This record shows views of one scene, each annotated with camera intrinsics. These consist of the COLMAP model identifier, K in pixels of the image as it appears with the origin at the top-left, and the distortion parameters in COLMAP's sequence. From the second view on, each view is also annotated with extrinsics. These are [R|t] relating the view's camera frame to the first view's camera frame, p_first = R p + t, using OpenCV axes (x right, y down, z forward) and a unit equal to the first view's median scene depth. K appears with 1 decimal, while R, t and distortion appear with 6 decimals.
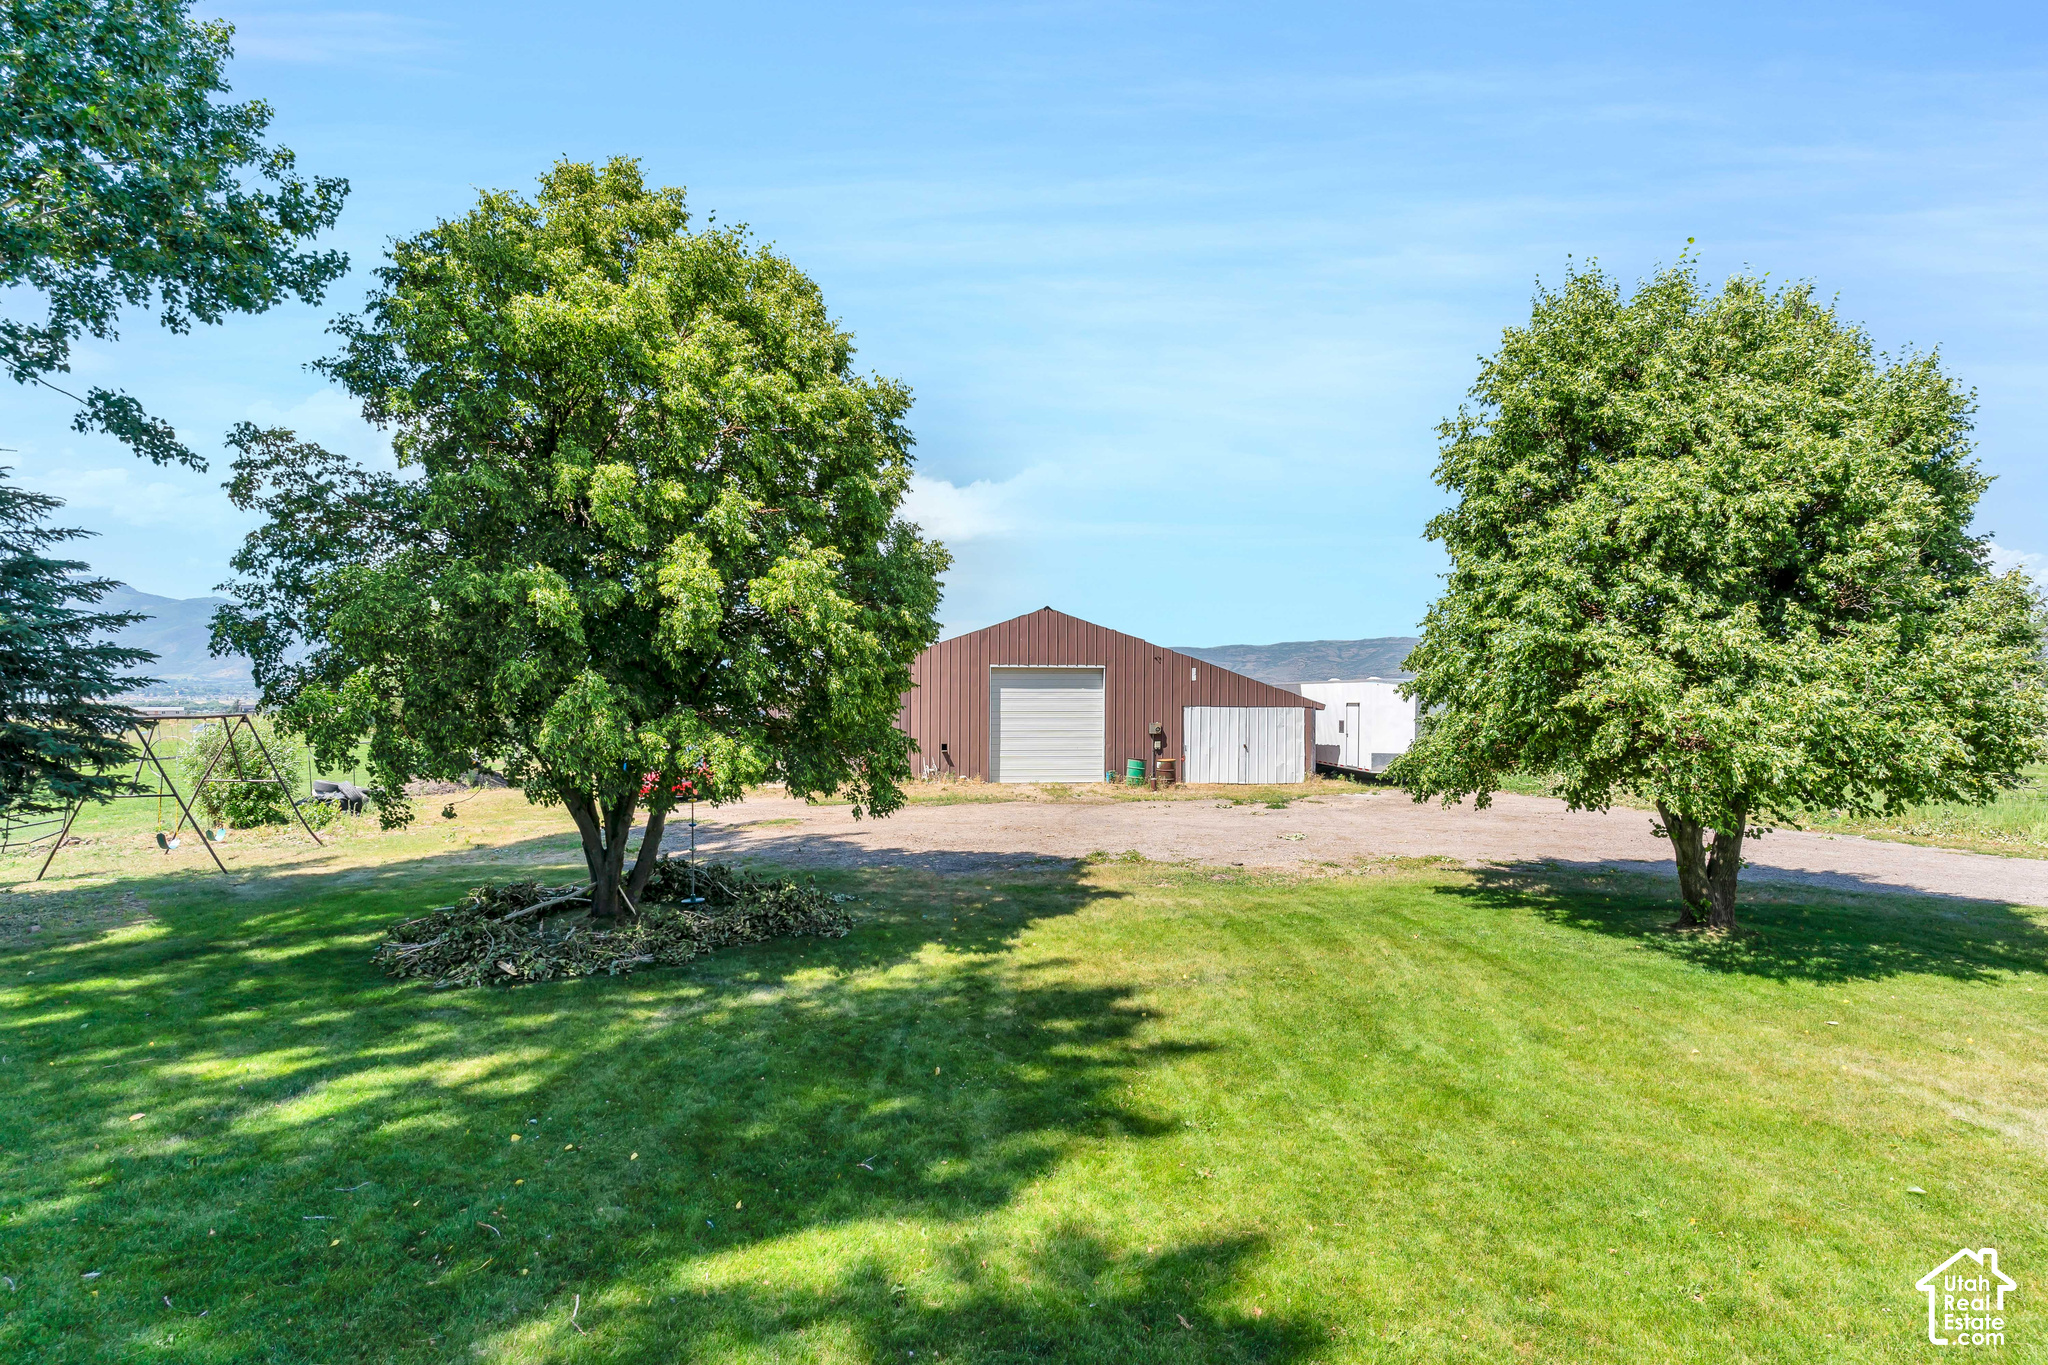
lens RADIAL K [[989.1, 0, 1032.7], [0, 989.1, 694.3], [0, 0, 1]] dist [0.026706, 0.000055]
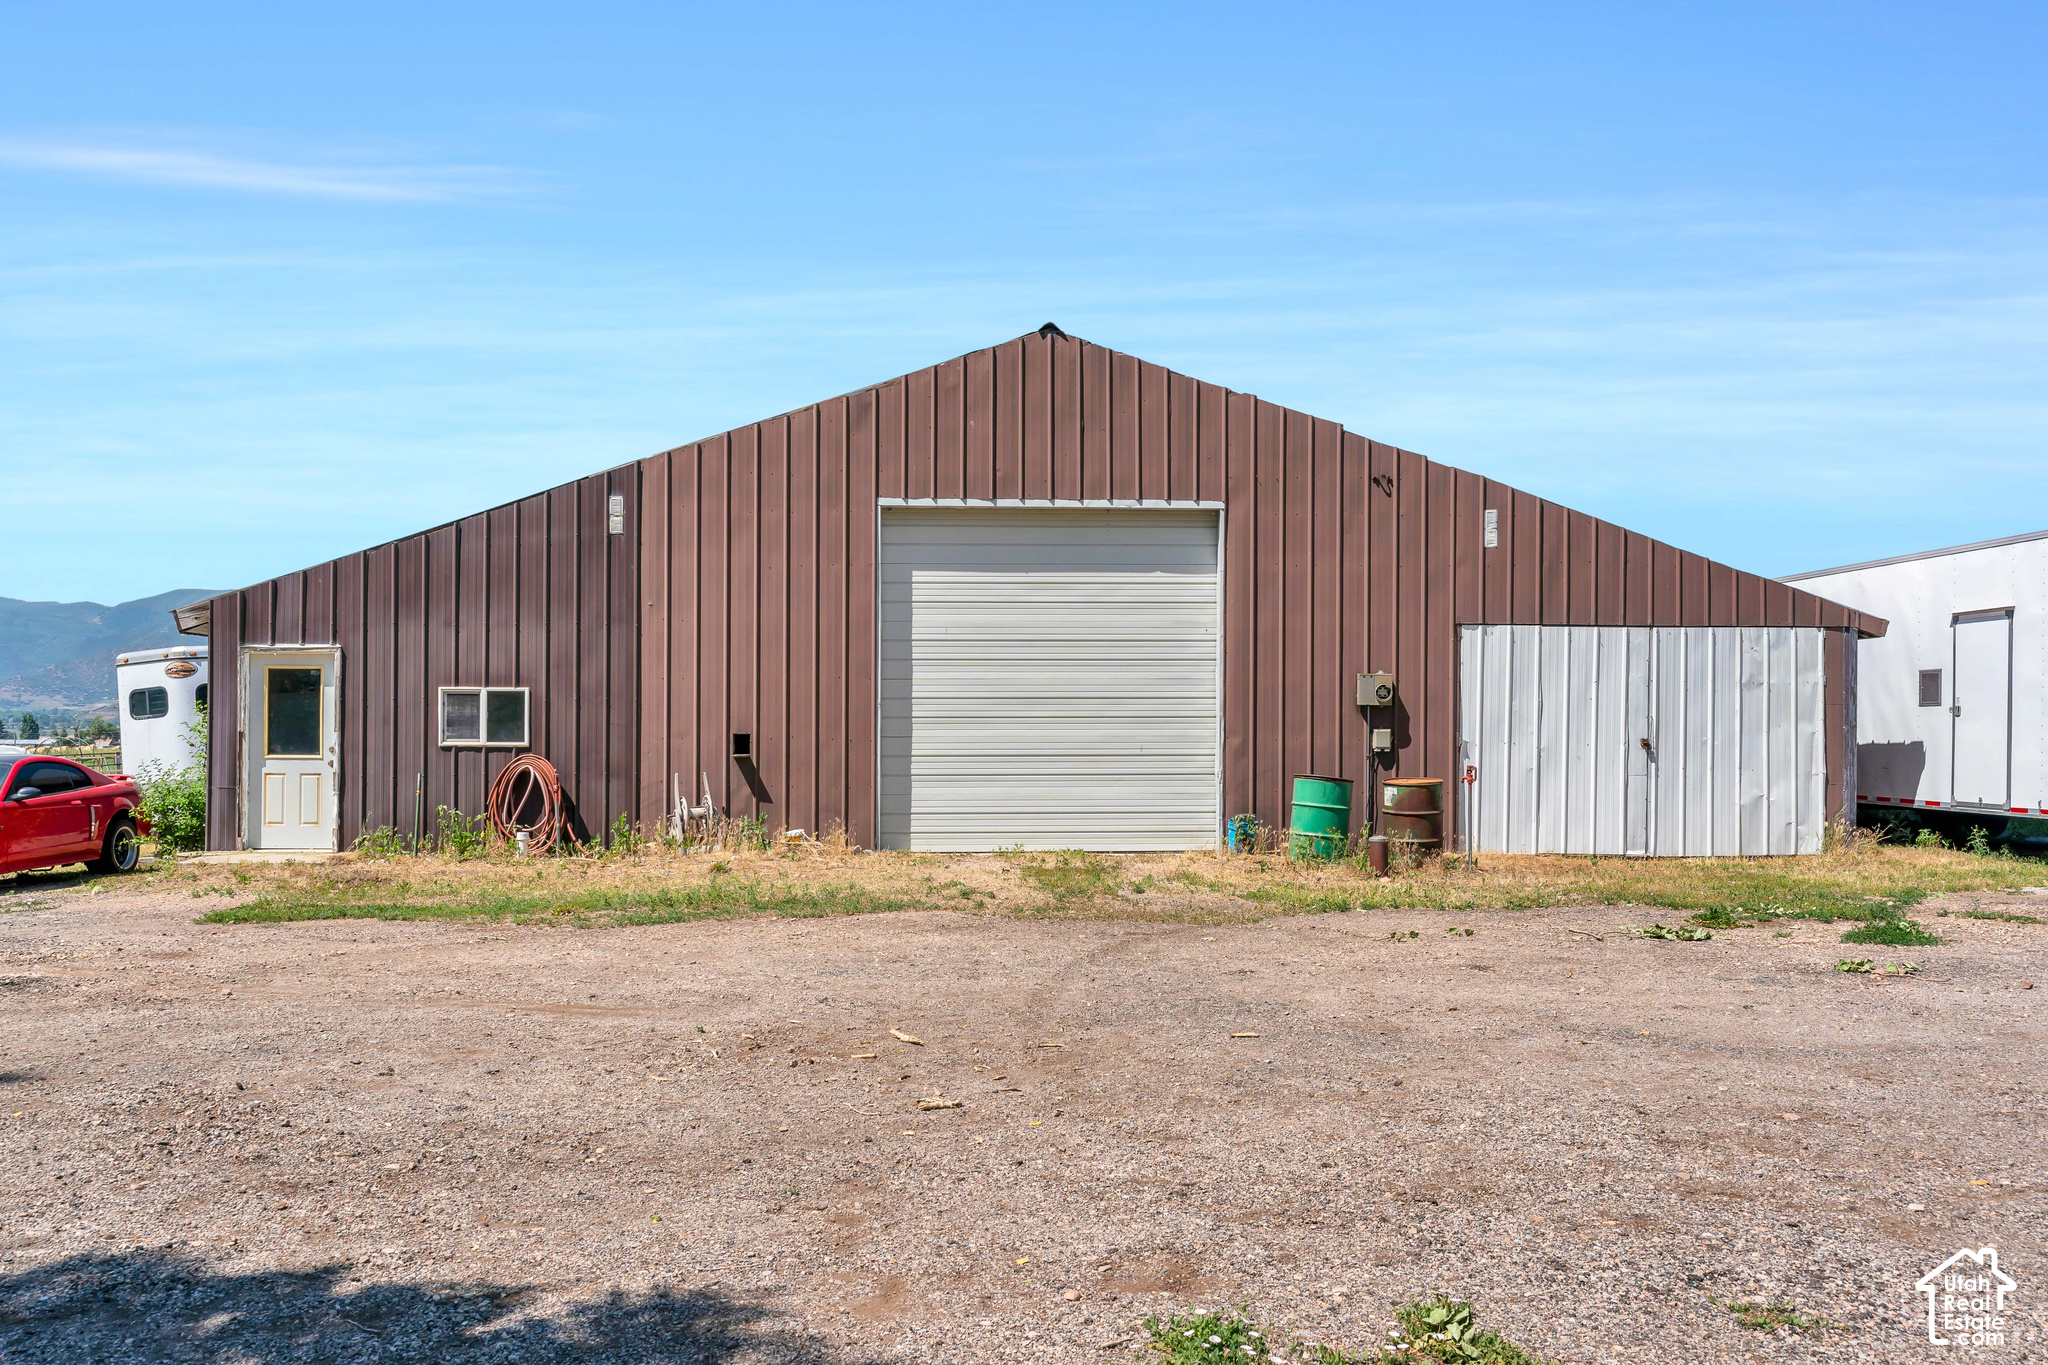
lens RADIAL K [[1672.7, 0, 1016.4], [0, 1672.7, 696.5], [0, 0, 1]] dist [0.041198, 0.001368]
pose [[0.998775, -0.002890, -0.049398, 0.031099], [0.002322, 0.999930, -0.011560, 0.043335], [0.049428, 0.011431, 0.998712, 0.431575]]
